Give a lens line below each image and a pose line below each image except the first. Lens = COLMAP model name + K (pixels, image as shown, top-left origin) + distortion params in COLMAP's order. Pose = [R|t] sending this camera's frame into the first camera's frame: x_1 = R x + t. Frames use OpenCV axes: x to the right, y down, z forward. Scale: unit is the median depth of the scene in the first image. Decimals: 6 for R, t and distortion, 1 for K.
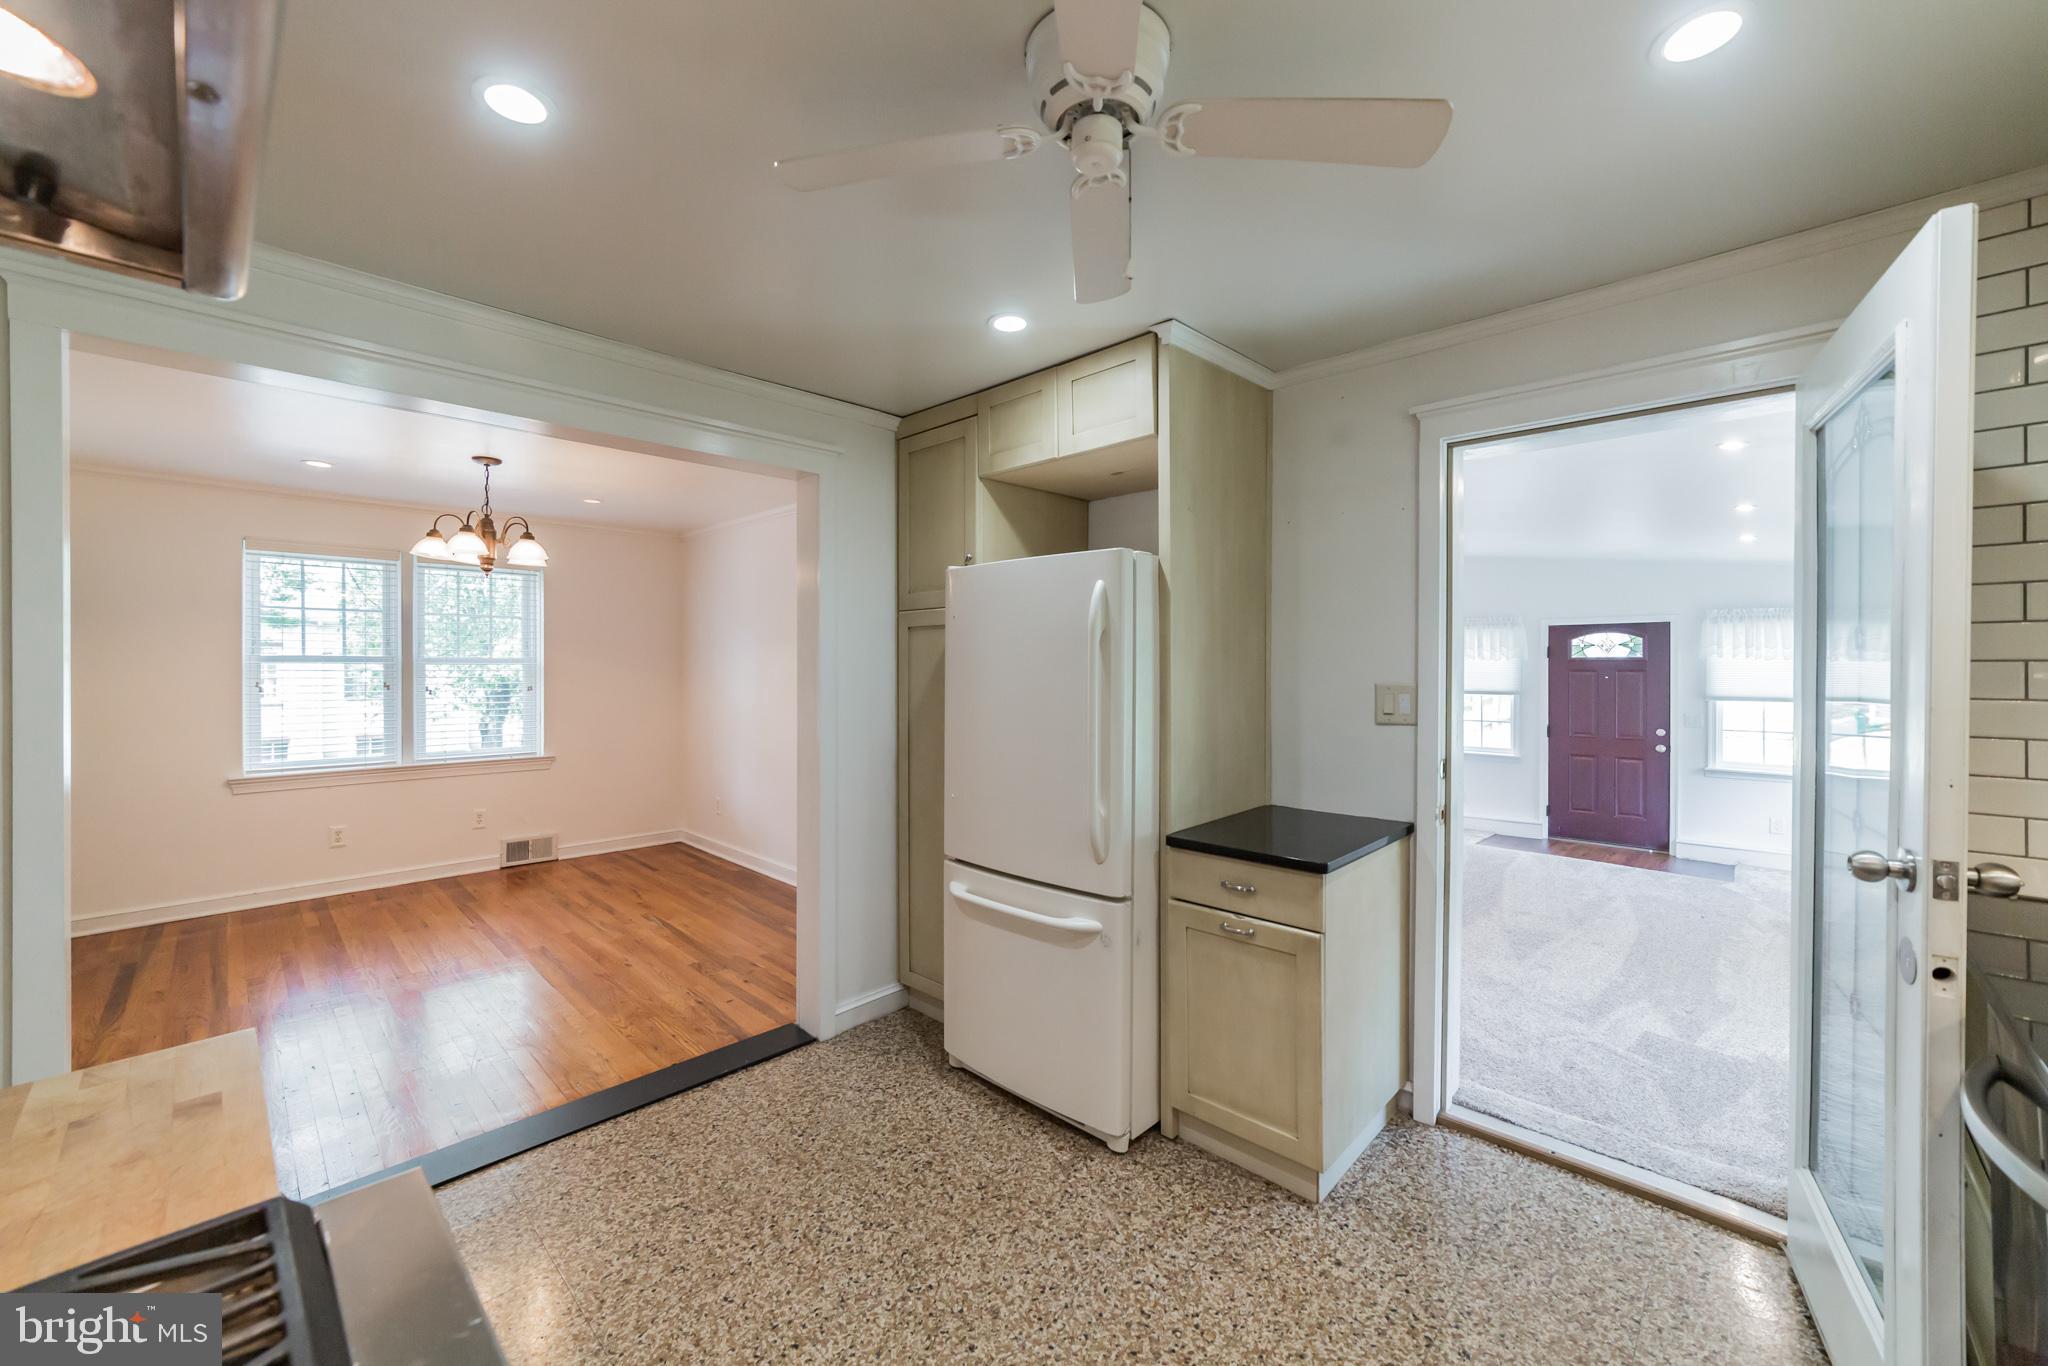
lens RADIAL K [[789.8, 0, 1035.5], [0, 789.8, 666.5], [0, 0, 1]] dist [-0.017691, 0.003214]
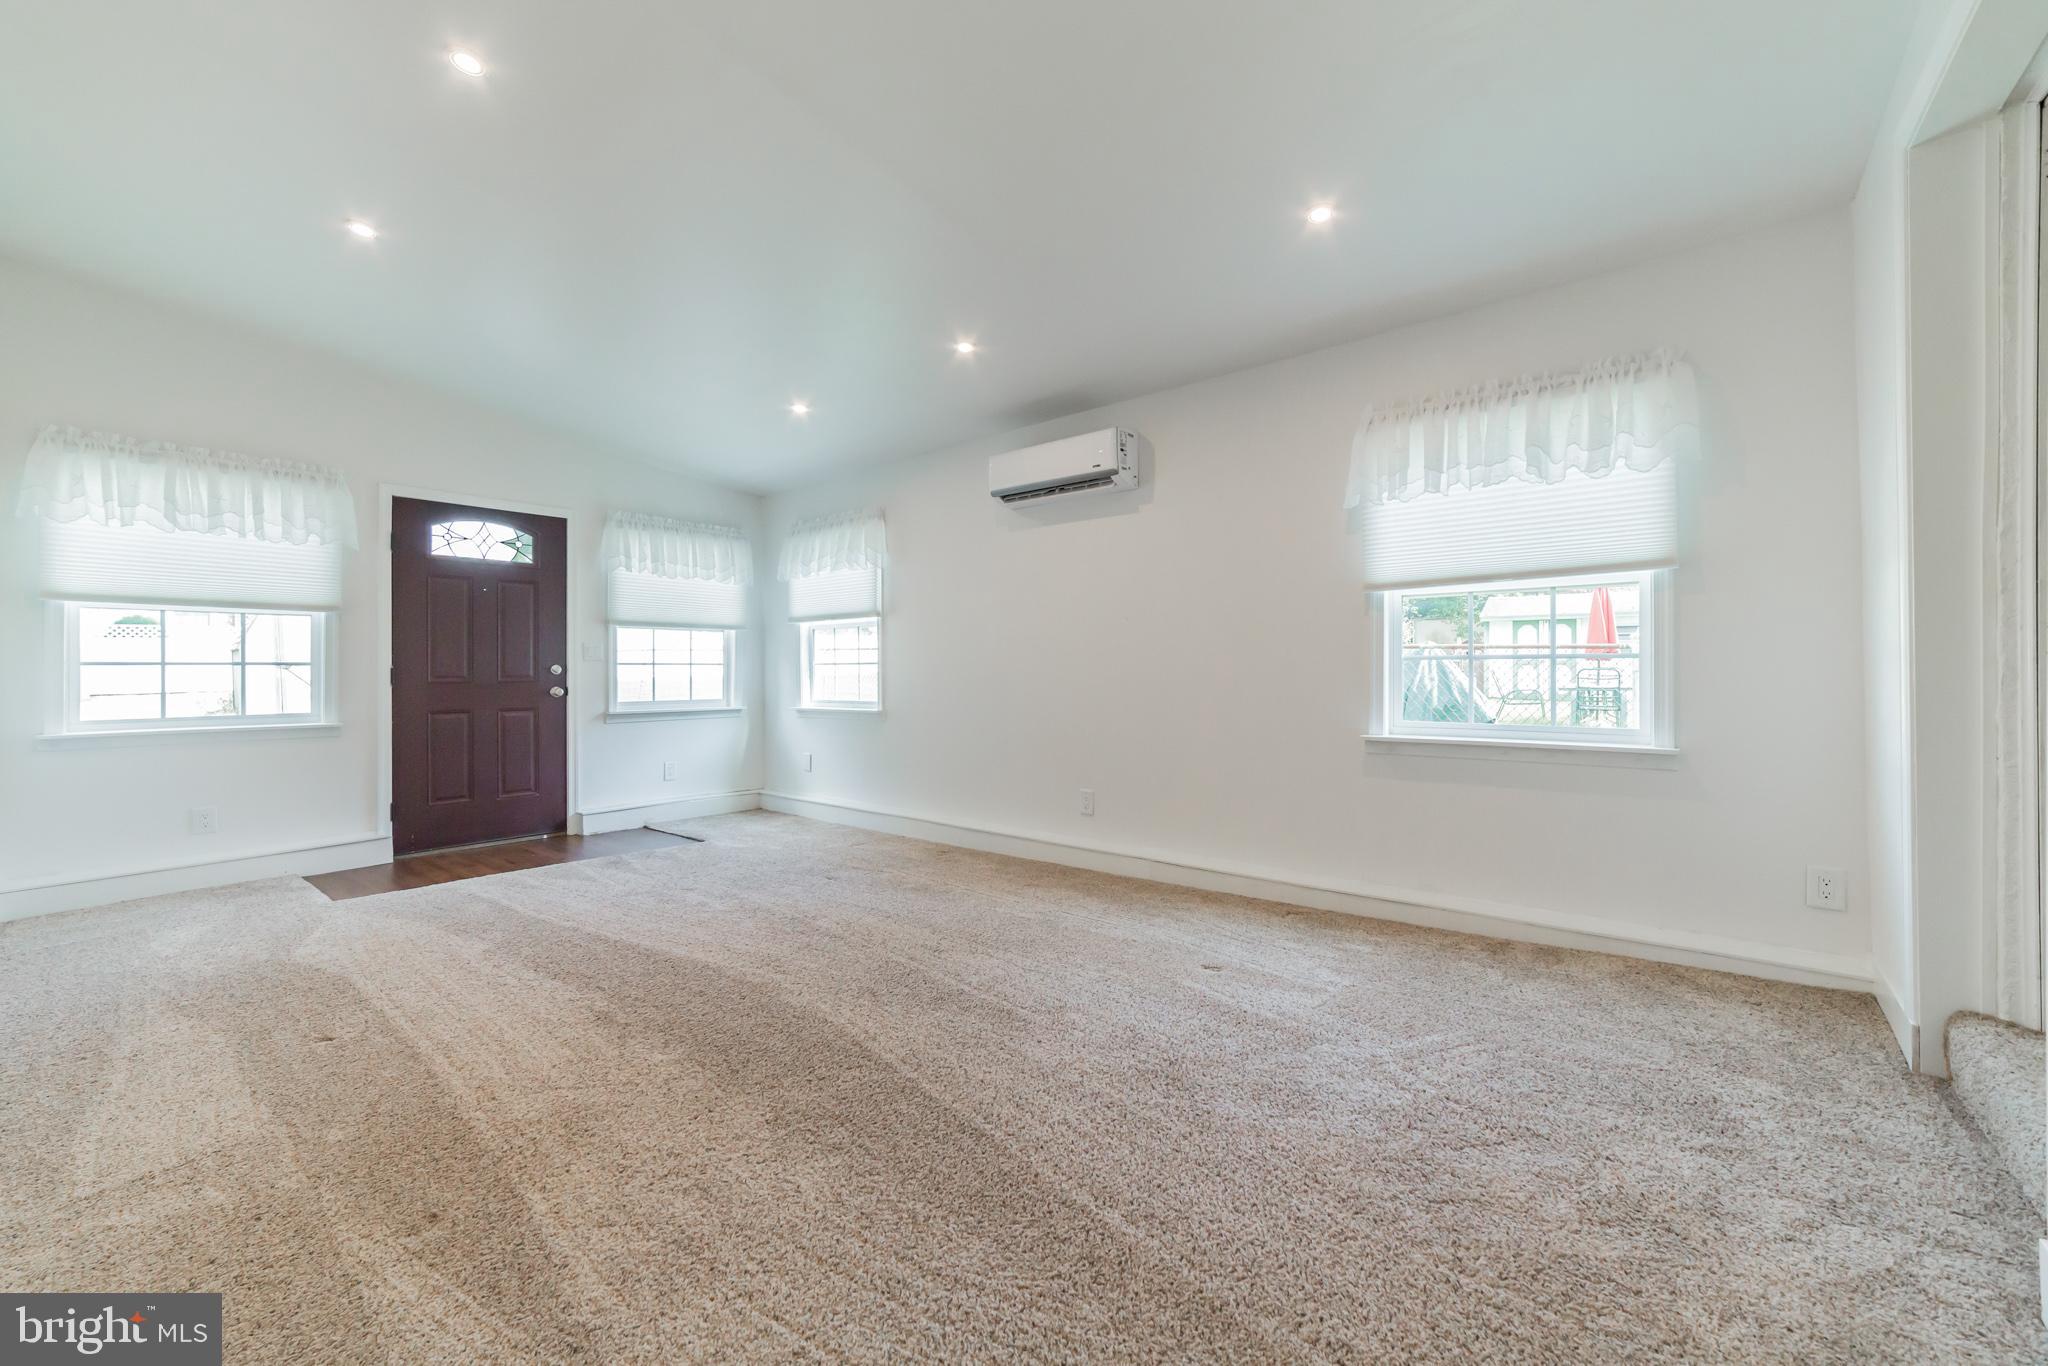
lens RADIAL K [[789.8, 0, 1018.4], [0, 789.8, 667.0], [0, 0, 1]] dist [-0.017691, 0.003214]
pose [[-0.062947, -0.002752, 0.998013, 0.046535], [-0.005746, 0.999981, 0.002395, 0.075312], [-0.998000, -0.005583, -0.062961, 0.600522]]
